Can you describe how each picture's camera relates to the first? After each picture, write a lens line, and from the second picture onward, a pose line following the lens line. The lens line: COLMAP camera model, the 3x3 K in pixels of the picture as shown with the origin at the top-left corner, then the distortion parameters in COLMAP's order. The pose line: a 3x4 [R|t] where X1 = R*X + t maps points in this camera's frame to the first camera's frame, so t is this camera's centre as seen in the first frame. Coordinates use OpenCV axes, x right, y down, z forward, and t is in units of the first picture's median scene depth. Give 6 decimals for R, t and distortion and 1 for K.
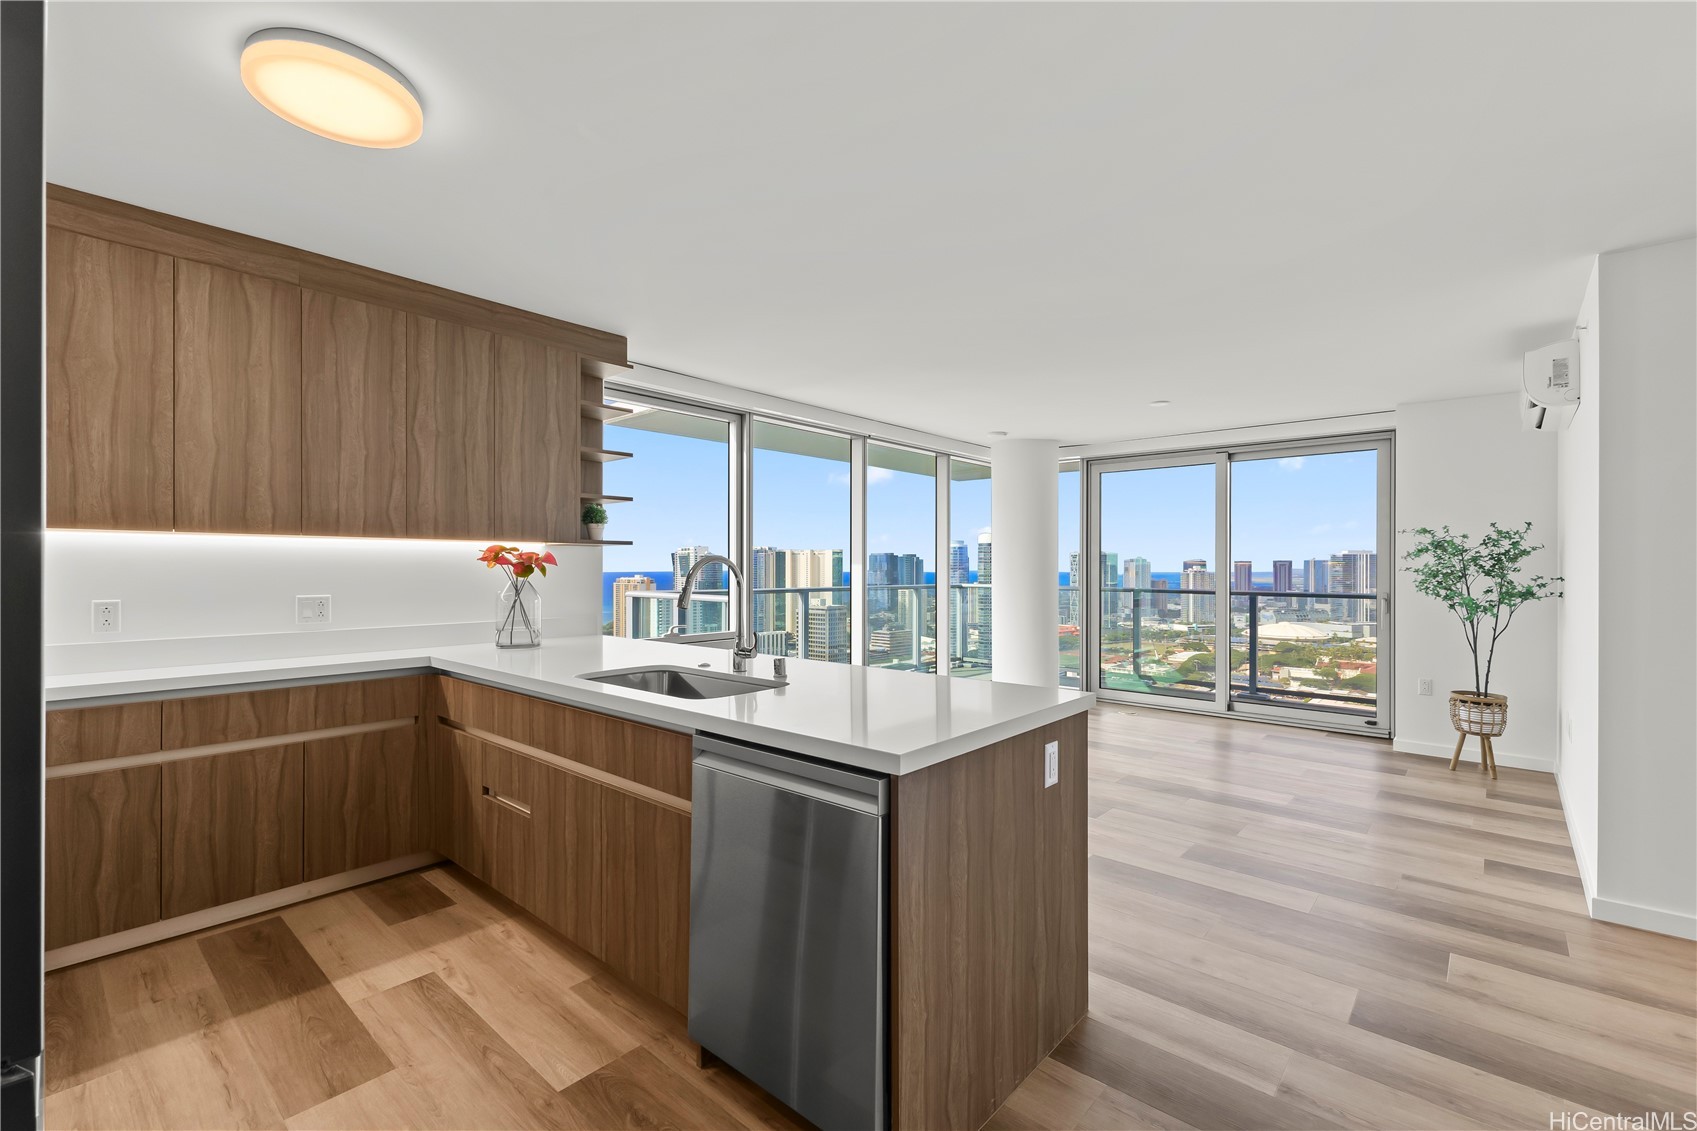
lens RADIAL K [[732.7, 0, 843.8], [0, 732.7, 575.3], [0, 0, 1]] dist [0.011989, -0.003726]
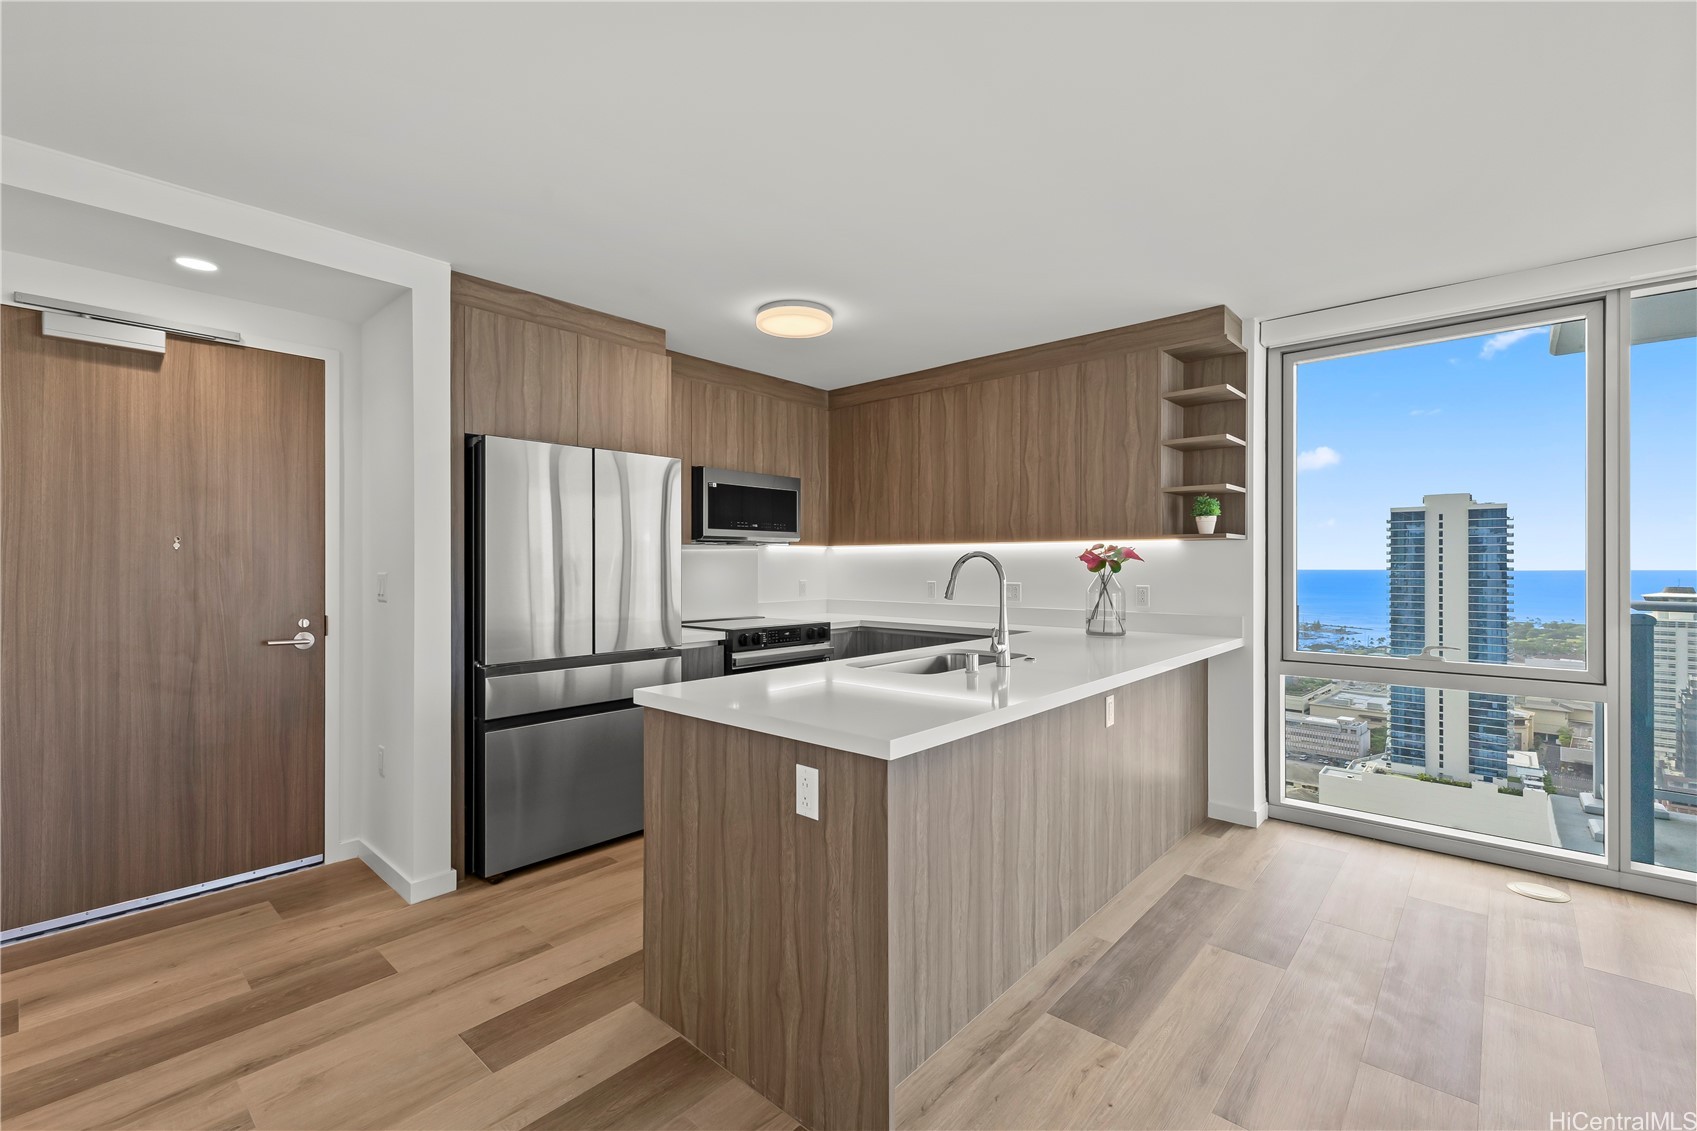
lens RADIAL K [[732.7, 0, 846.6], [0, 732.7, 568.2], [0, 0, 1]] dist [0.011989, -0.003726]
pose [[-0.003212, 0.005760, -0.999978, 0.684832], [-0.011189, 0.999921, 0.005796, -0.005635], [0.999932, 0.011207, -0.003147, 0.629677]]
